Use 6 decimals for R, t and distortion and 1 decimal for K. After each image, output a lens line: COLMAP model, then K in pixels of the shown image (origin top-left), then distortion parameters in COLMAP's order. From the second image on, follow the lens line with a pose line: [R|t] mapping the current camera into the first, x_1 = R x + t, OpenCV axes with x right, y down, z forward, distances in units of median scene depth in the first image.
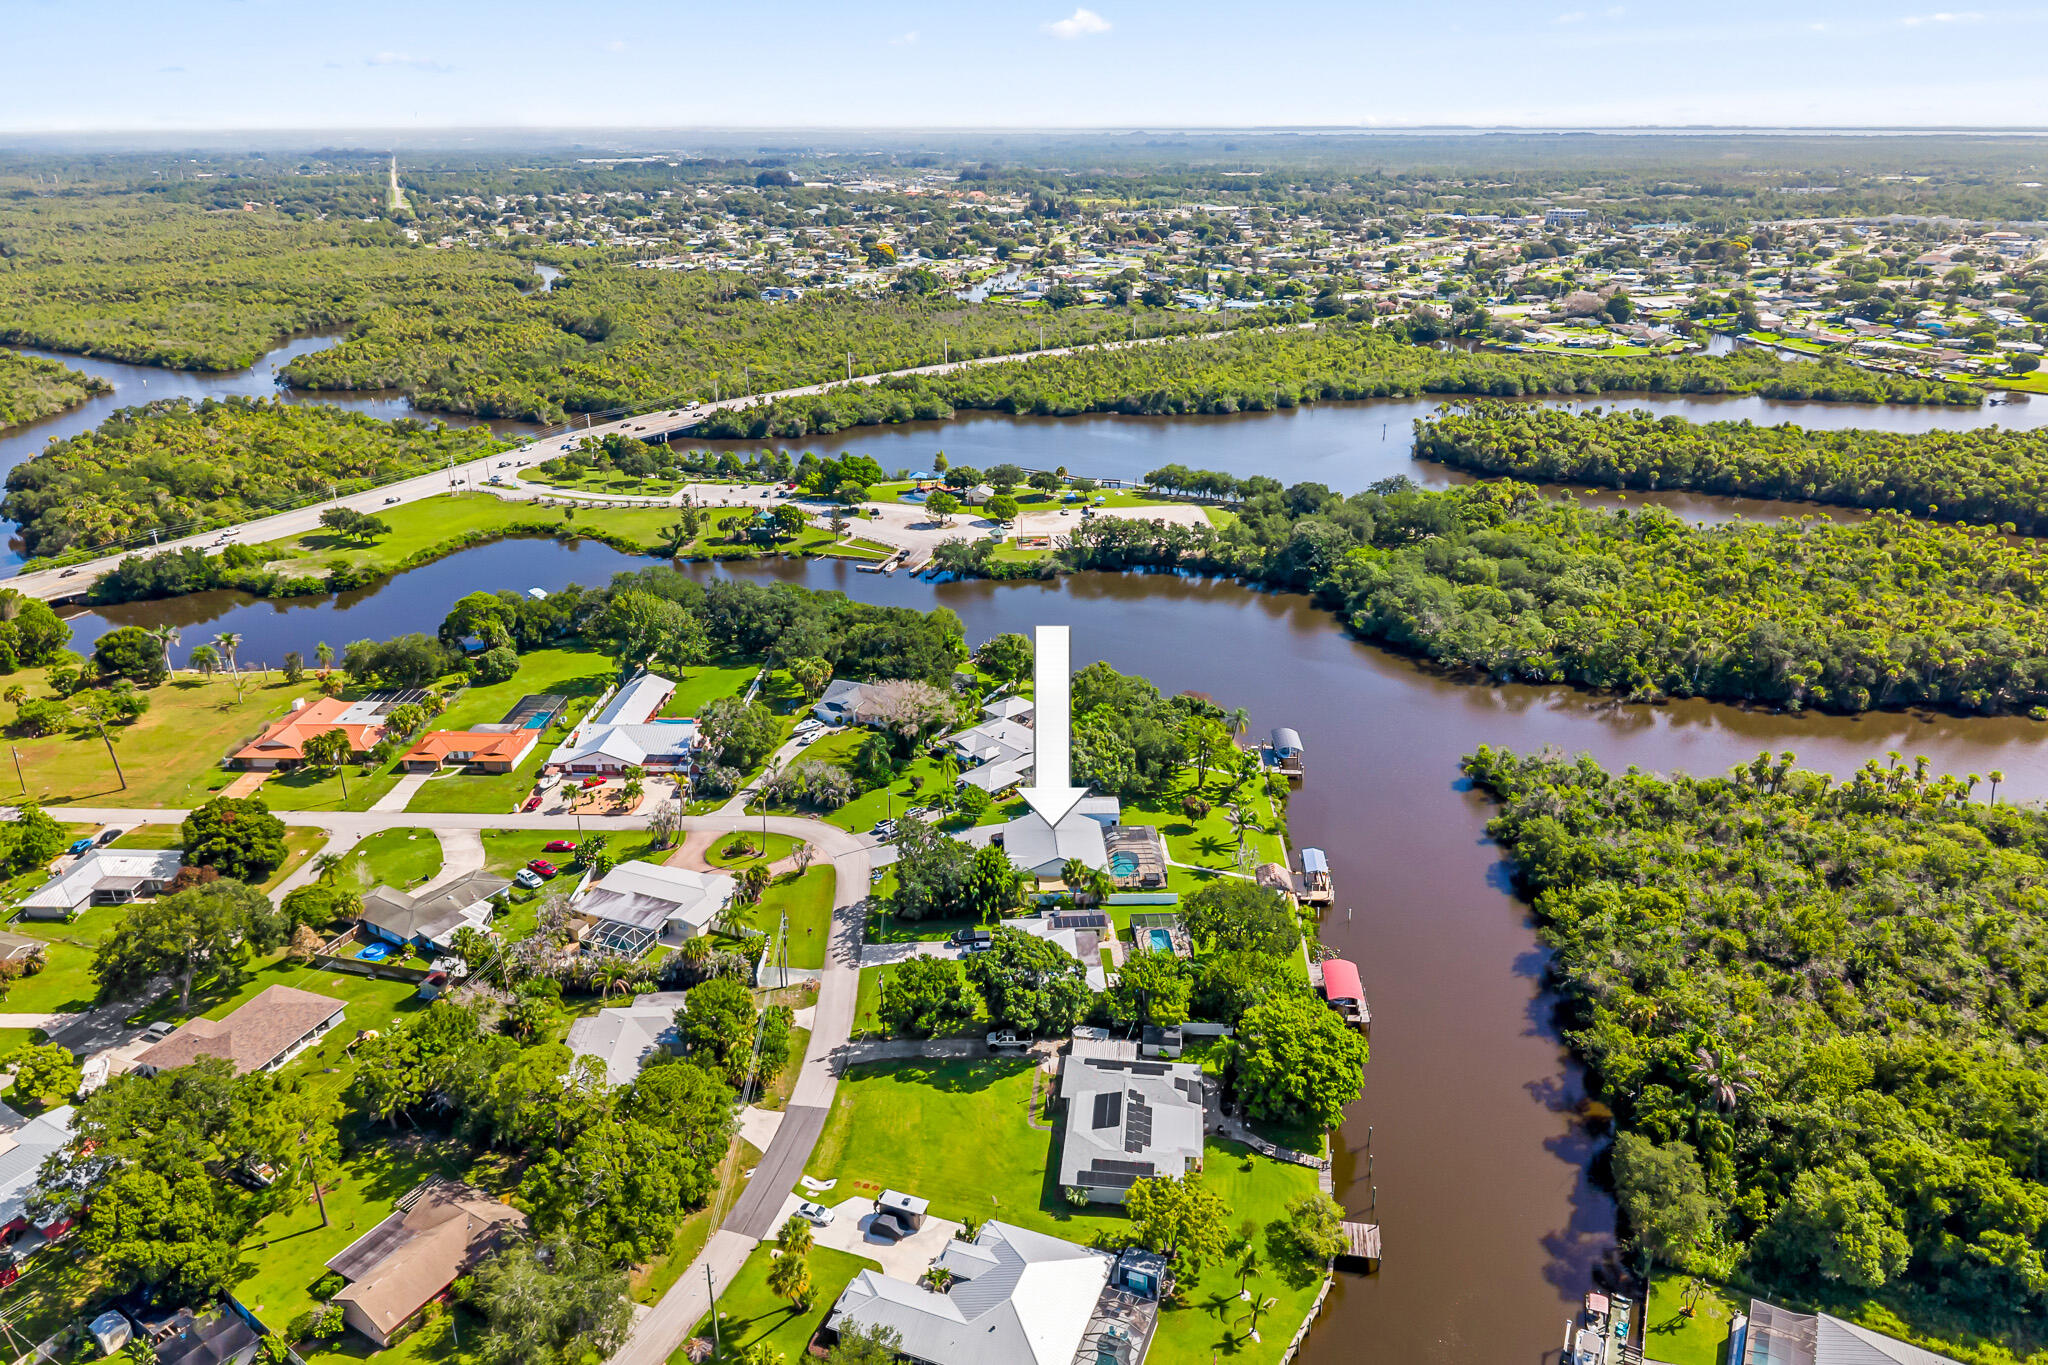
lens RADIAL K [[1341.9, 0, 1024.0], [0, 1341.9, 682.5], [0, 0, 1]] dist [0.051837, -0.060620]
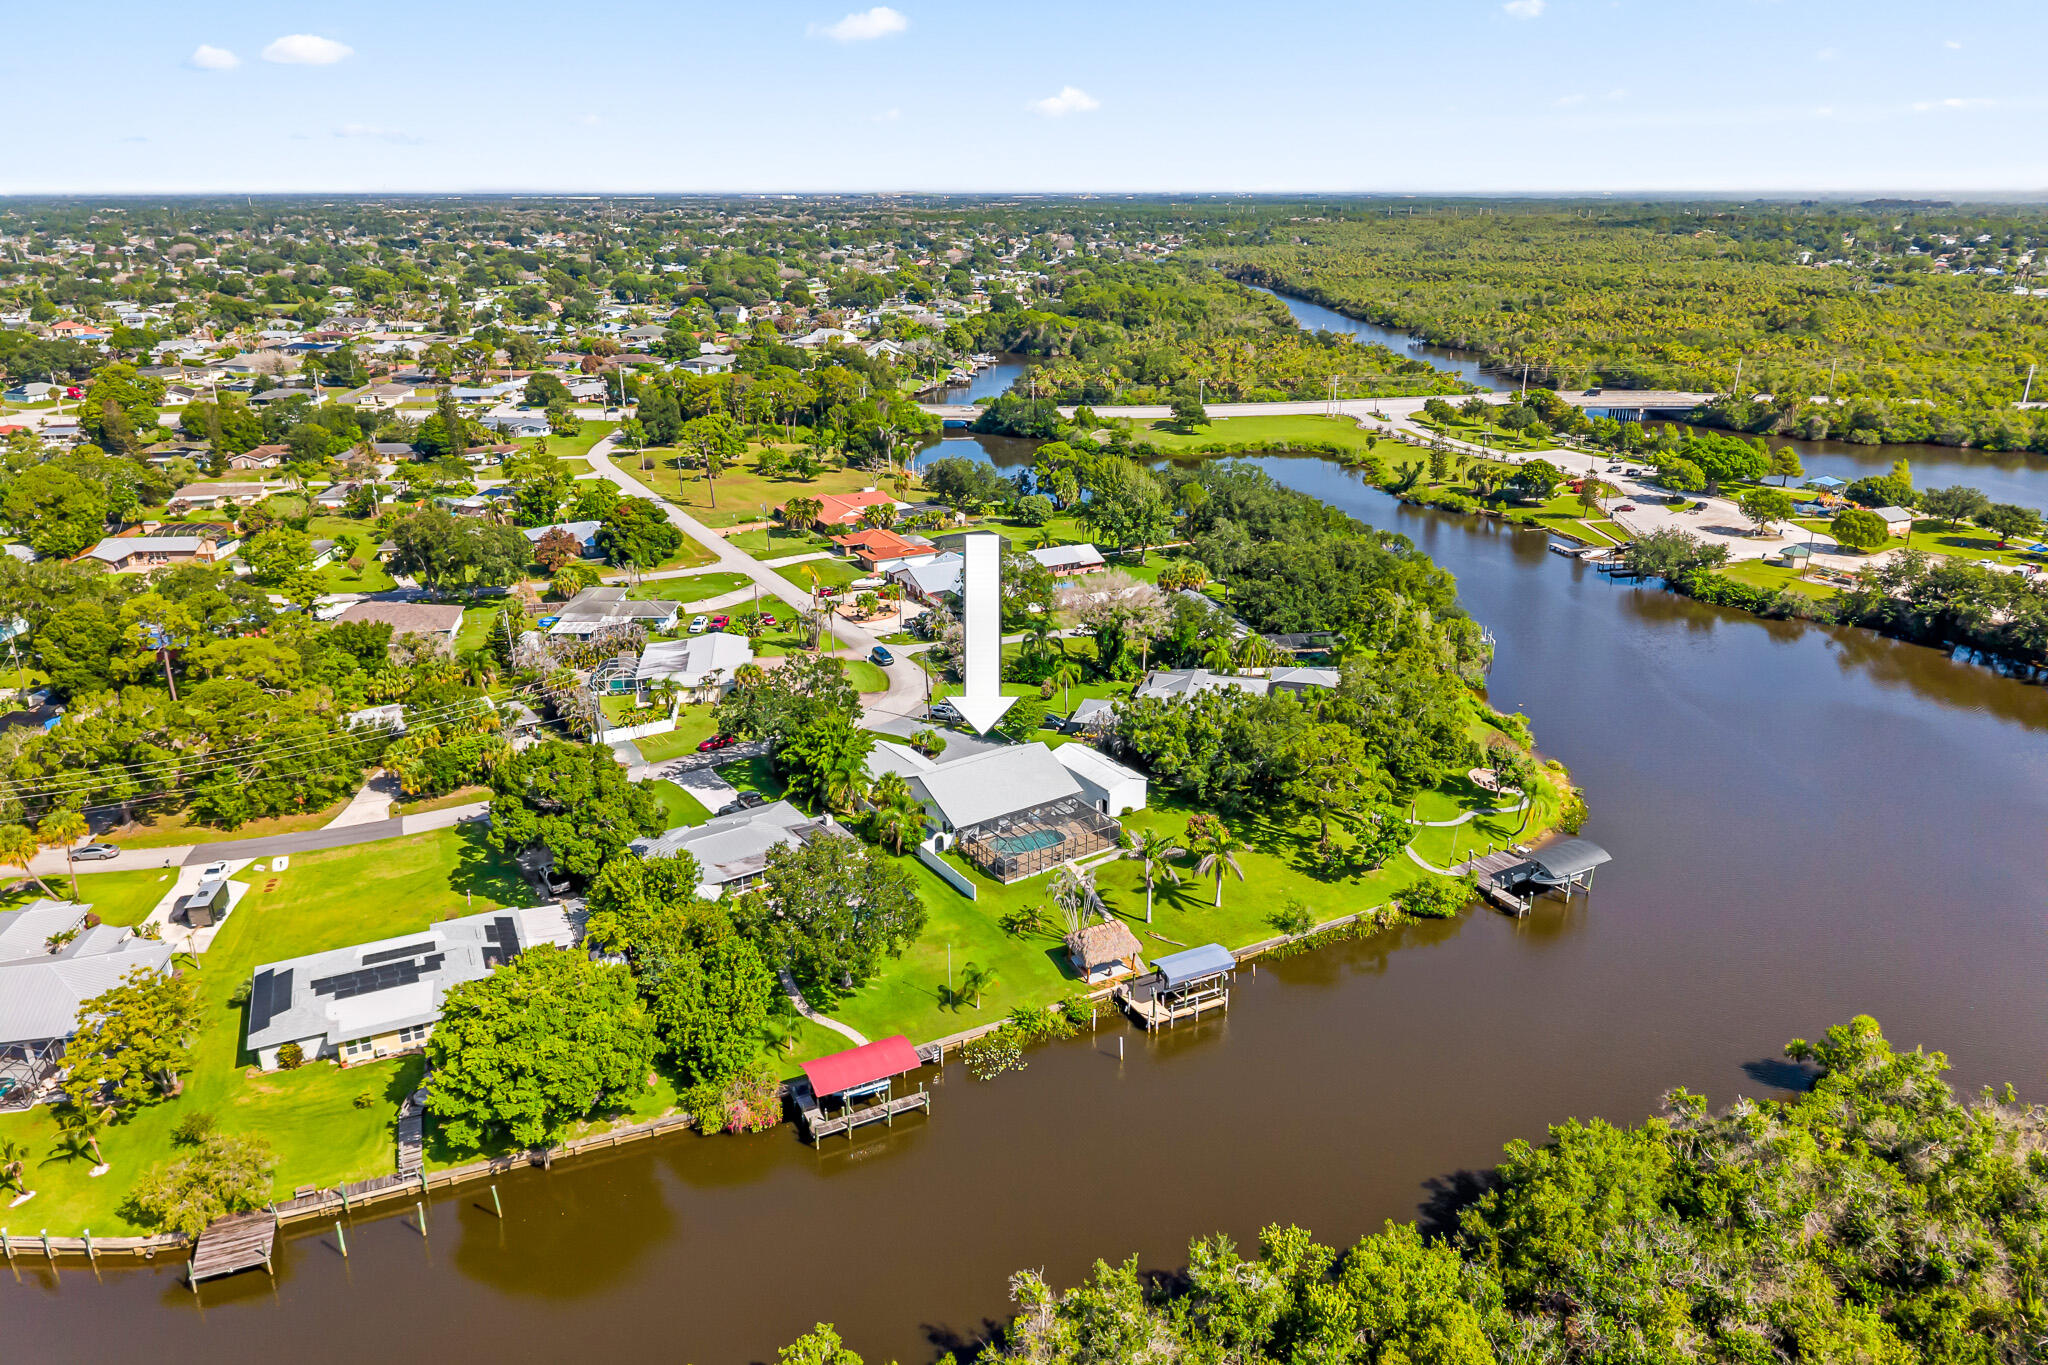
lens RADIAL K [[1369.9, 0, 1024.0], [0, 1369.9, 682.5], [0, 0, 1]] dist [0.021168, -0.010145]
pose [[0.529102, 0.291210, -0.797025, 0.231242], [-0.329013, 0.936195, 0.123645, -0.008850], [0.782178, 0.196811, 0.591155, 0.226037]]
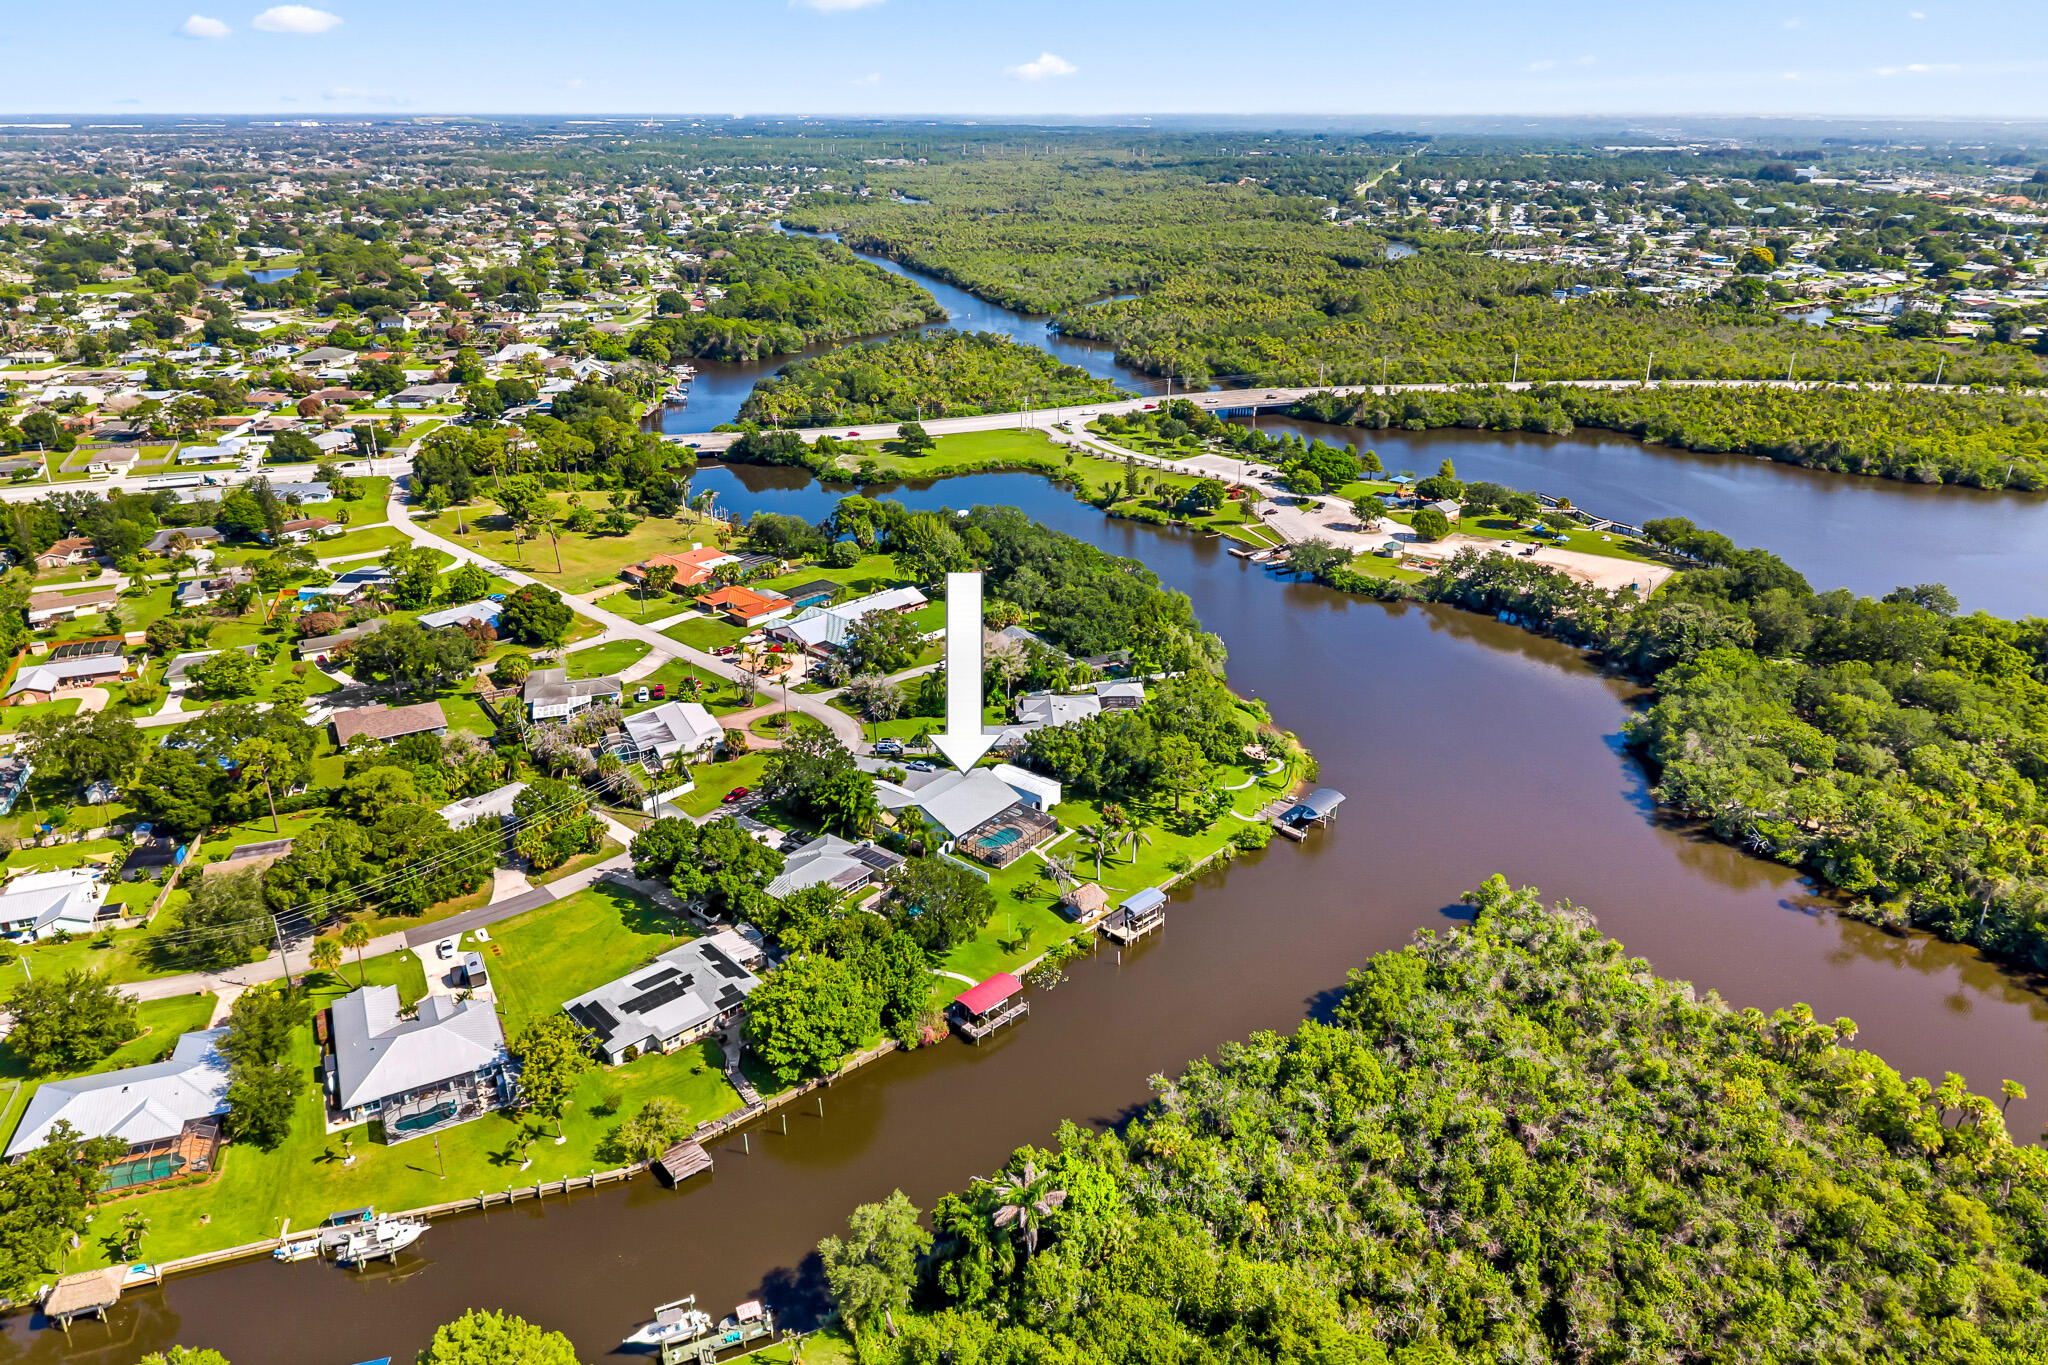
lens RADIAL K [[1369.1, 0, 1029.8], [0, 1369.1, 641.4], [0, 0, 1]] dist [0.096190, -0.159865]
pose [[0.758017, 0.242048, -0.605659, 0.266592], [-0.256864, 0.964332, 0.063911, -0.031344], [0.599526, 0.107126, 0.793153, 0.067984]]
